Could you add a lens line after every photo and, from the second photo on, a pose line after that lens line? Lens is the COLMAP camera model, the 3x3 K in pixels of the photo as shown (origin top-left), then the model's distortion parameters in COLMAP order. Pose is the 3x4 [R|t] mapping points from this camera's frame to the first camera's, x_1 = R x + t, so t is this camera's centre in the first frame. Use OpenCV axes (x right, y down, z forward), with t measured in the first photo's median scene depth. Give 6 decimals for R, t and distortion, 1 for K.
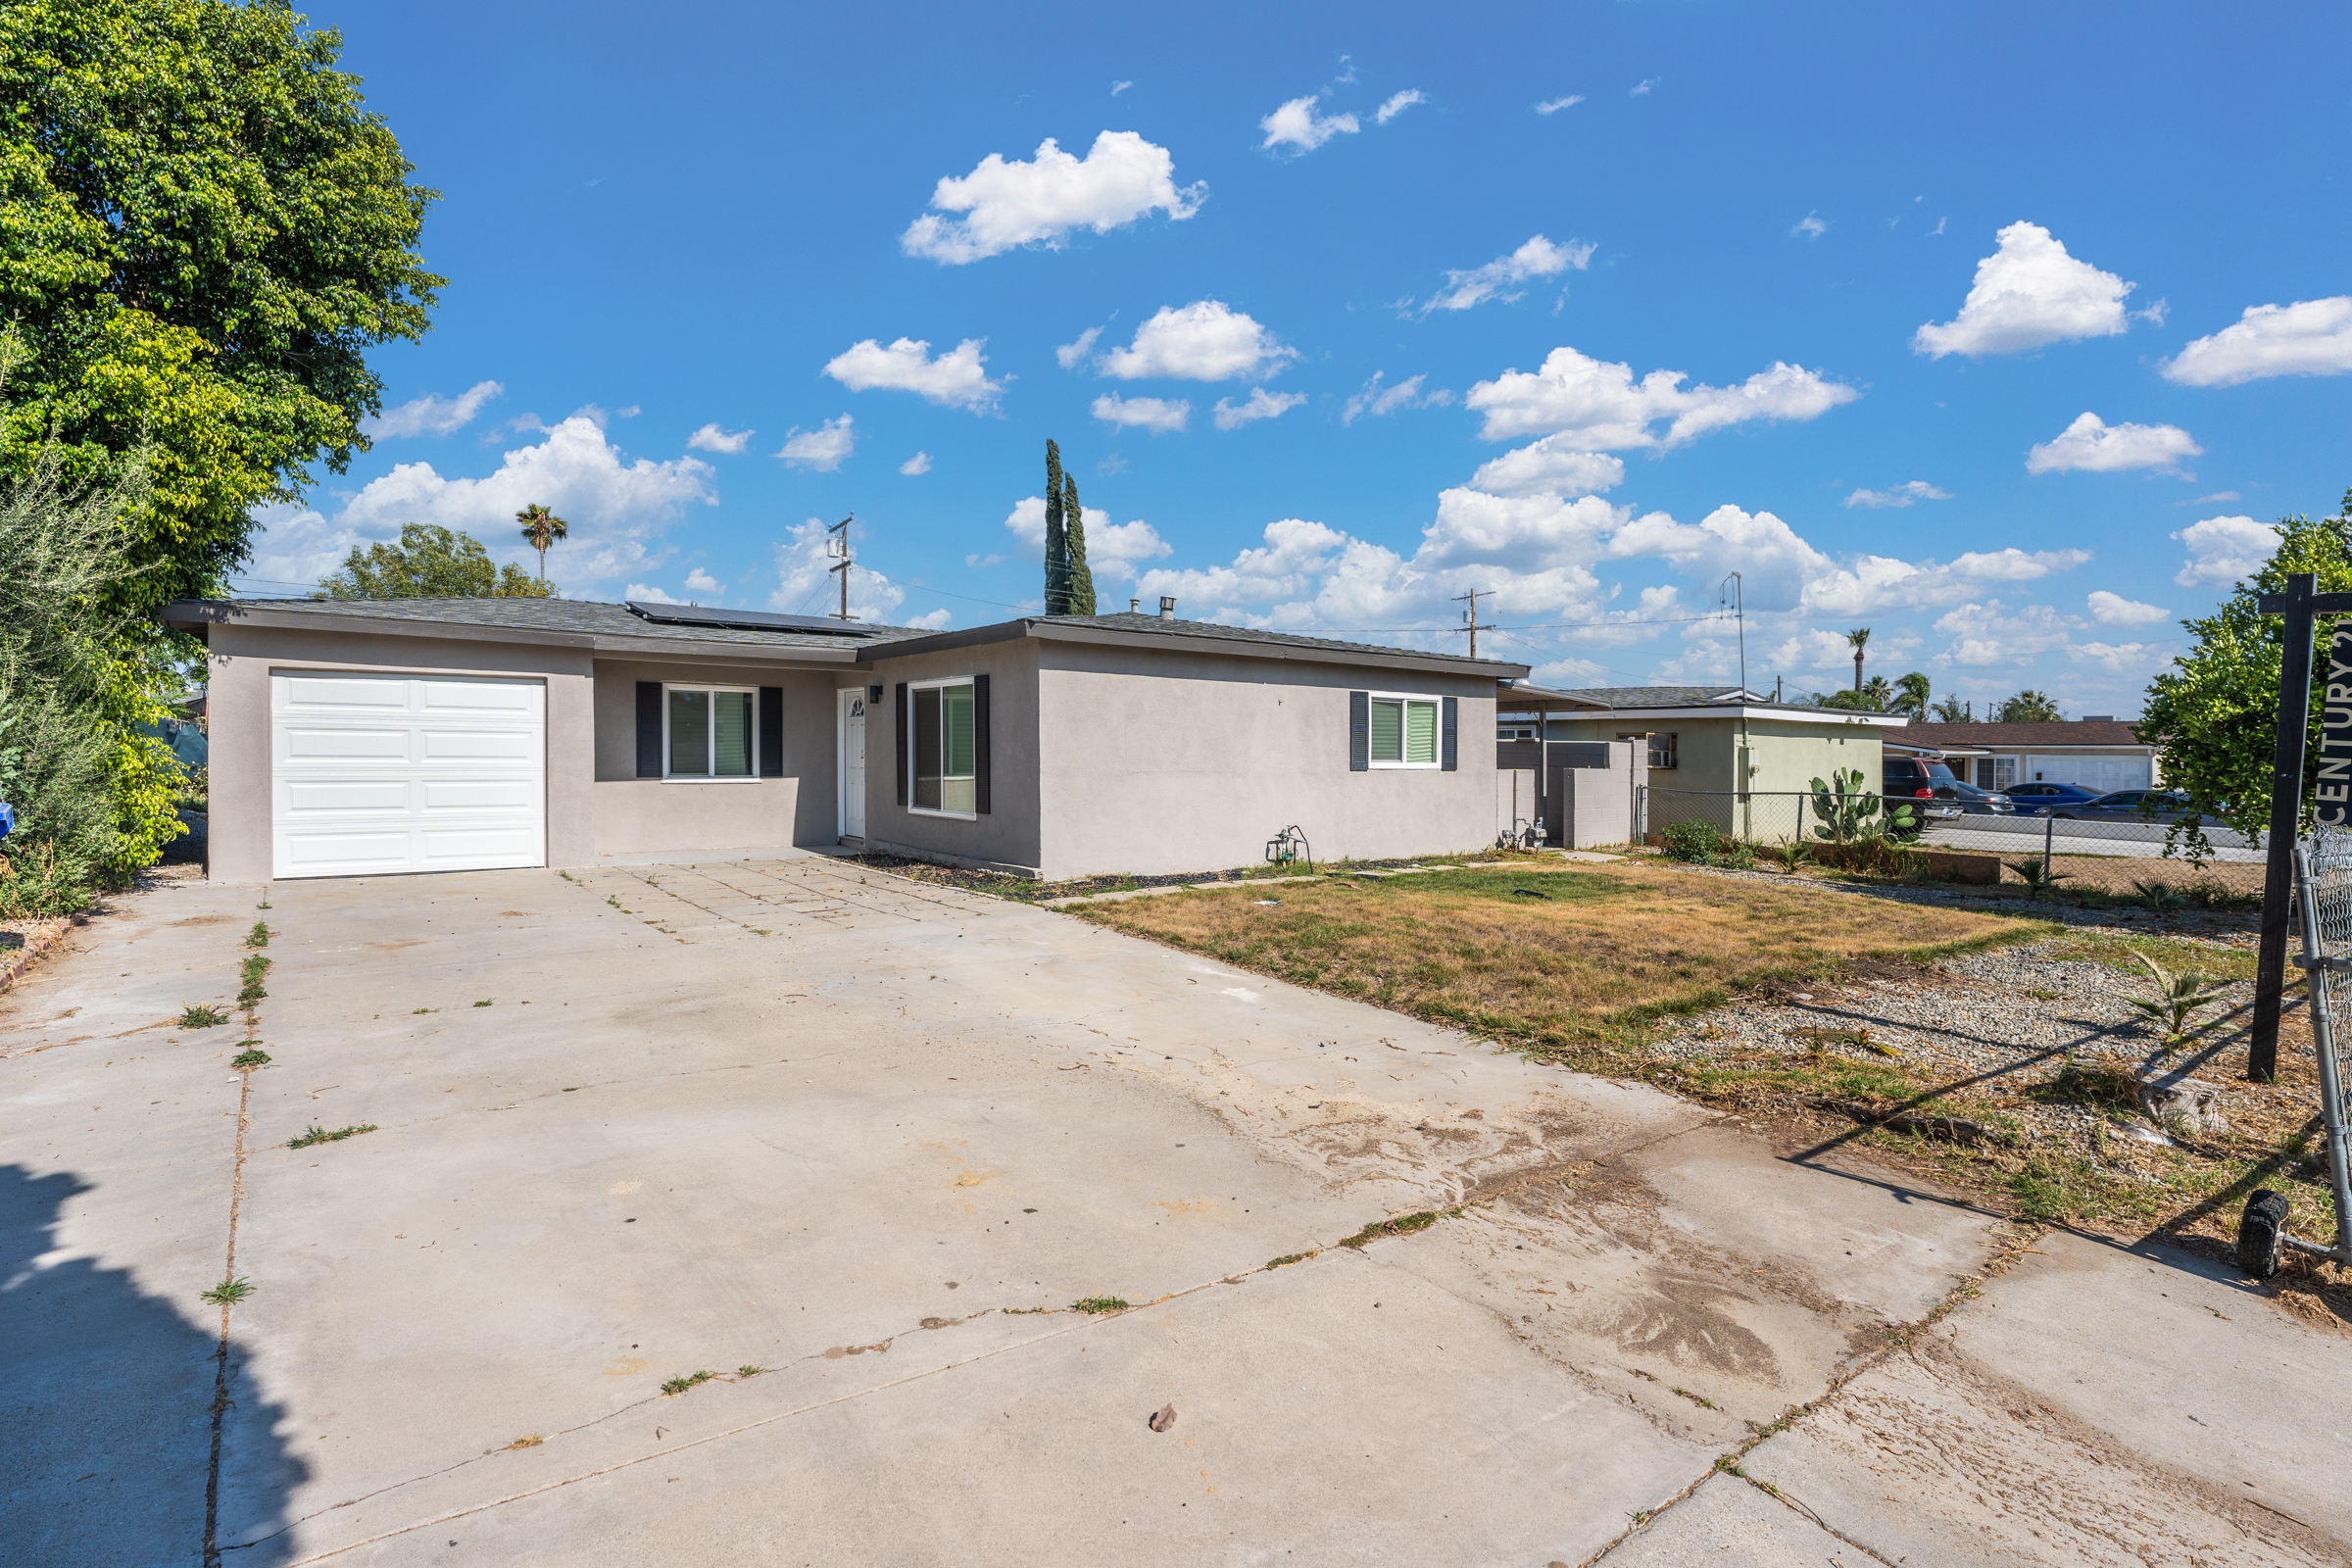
lens RADIAL K [[1154.9, 0, 1186.2], [0, 1154.9, 785.1], [0, 0, 1]] dist [-0.001686, -0.001793]
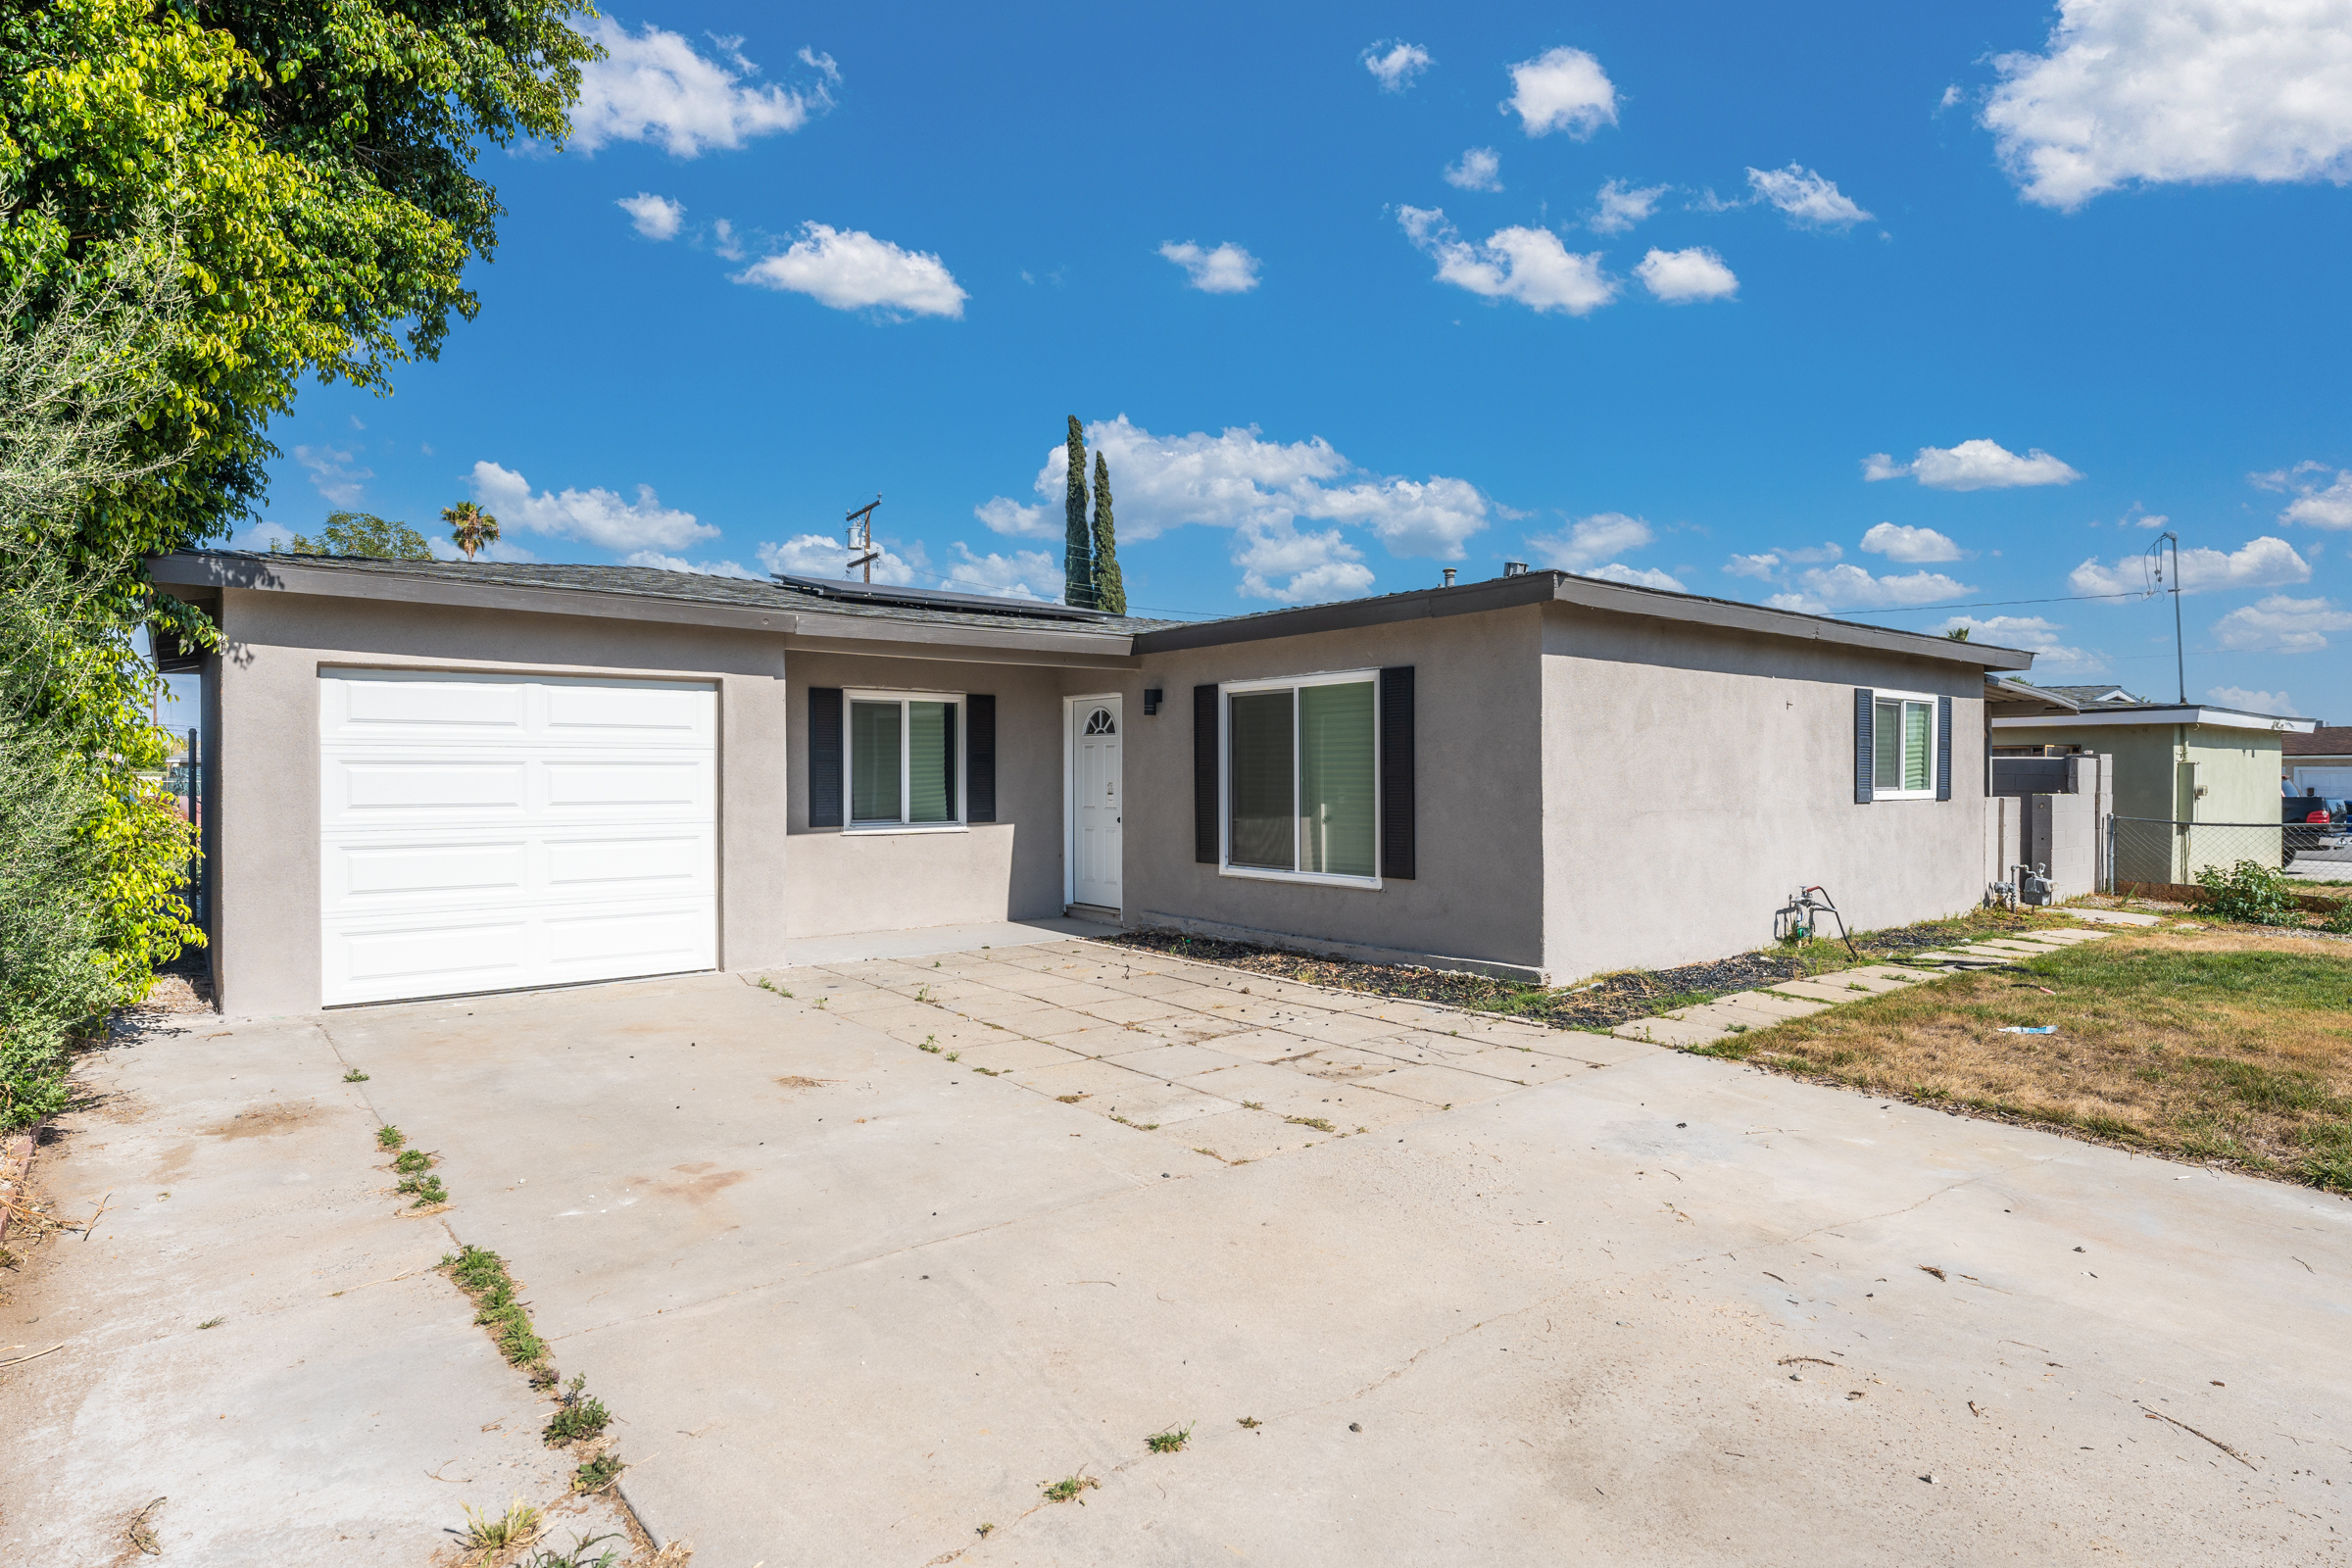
lens RADIAL K [[1274.6, 0, 1191.7], [0, 1274.6, 796.5], [0, 0, 1]] dist [-0.000449, -0.003435]
pose [[0.999729, -0.013667, 0.018842, -0.274321], [0.013889, 0.999835, -0.011696, -0.013446], [-0.018679, 0.011955, 0.999754, 0.251016]]
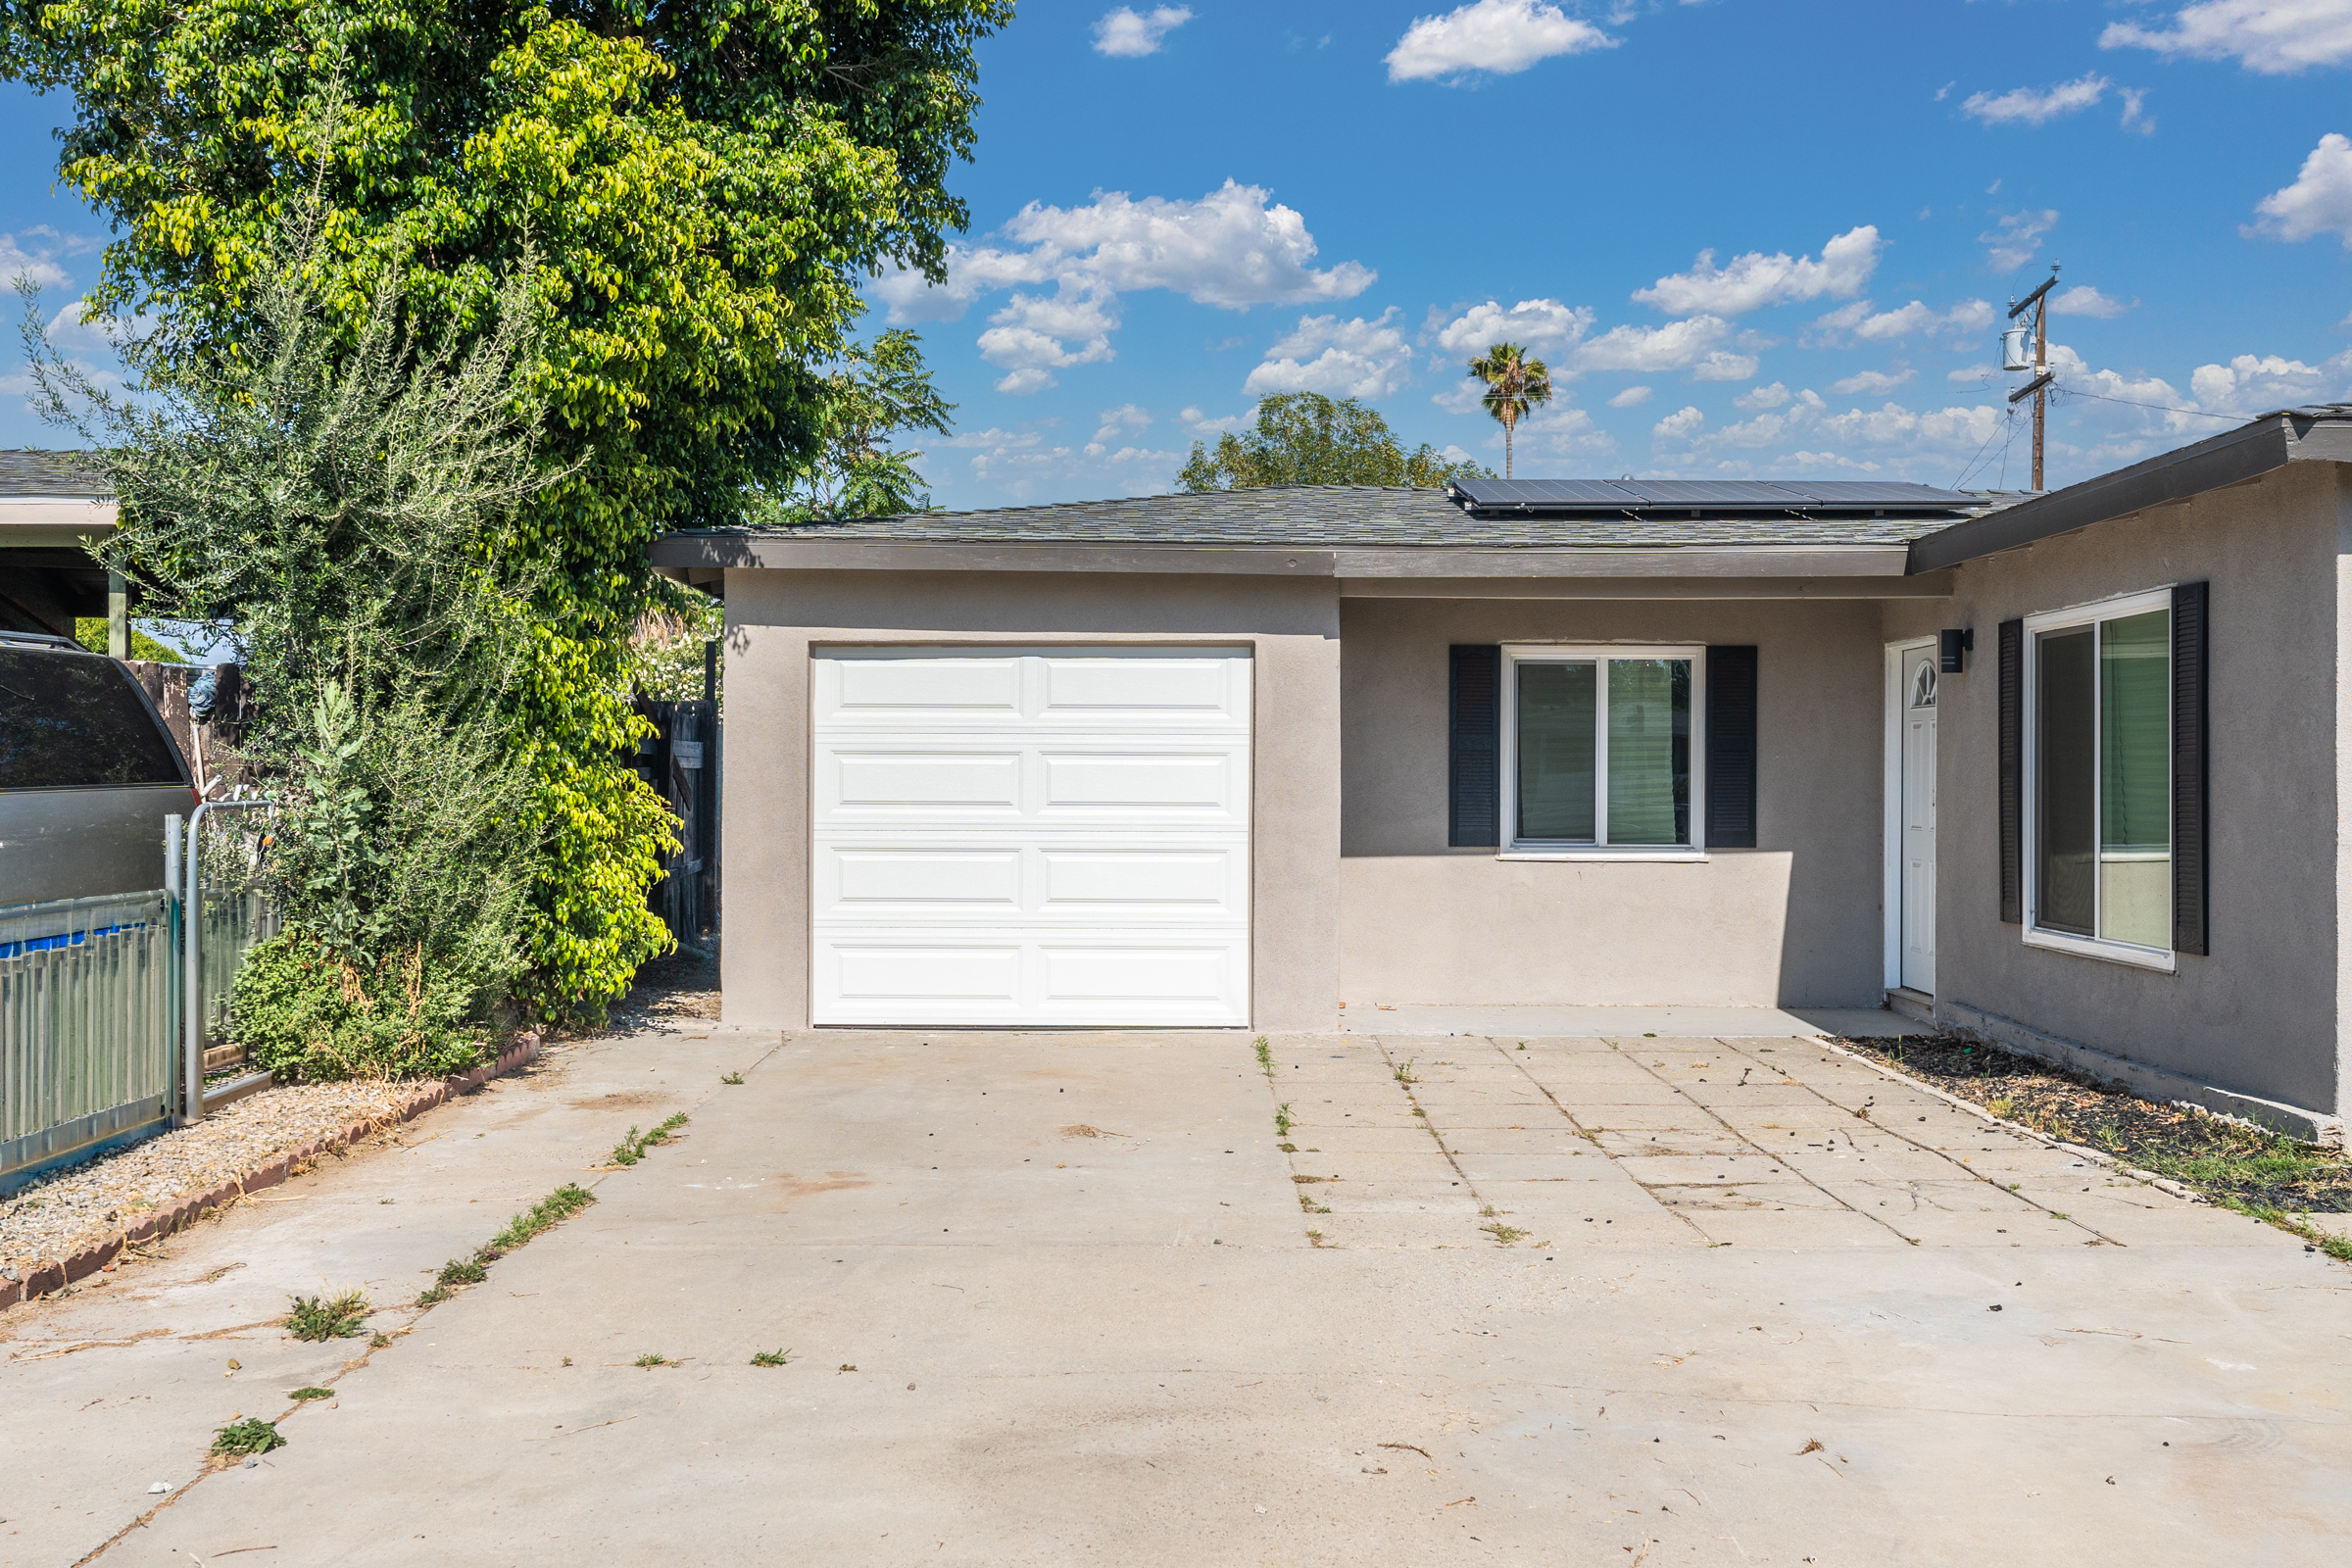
lens RADIAL K [[2363.6, 0, 1133.2], [0, 2363.6, 806.0], [0, 0, 1]] dist [-0.011969, 0.000000]
pose [[0.778867, -0.001703, -0.627186, 0.032266], [-0.012755, 0.999746, -0.018554, -0.003848], [0.627059, 0.022451, 0.778648, 0.170287]]
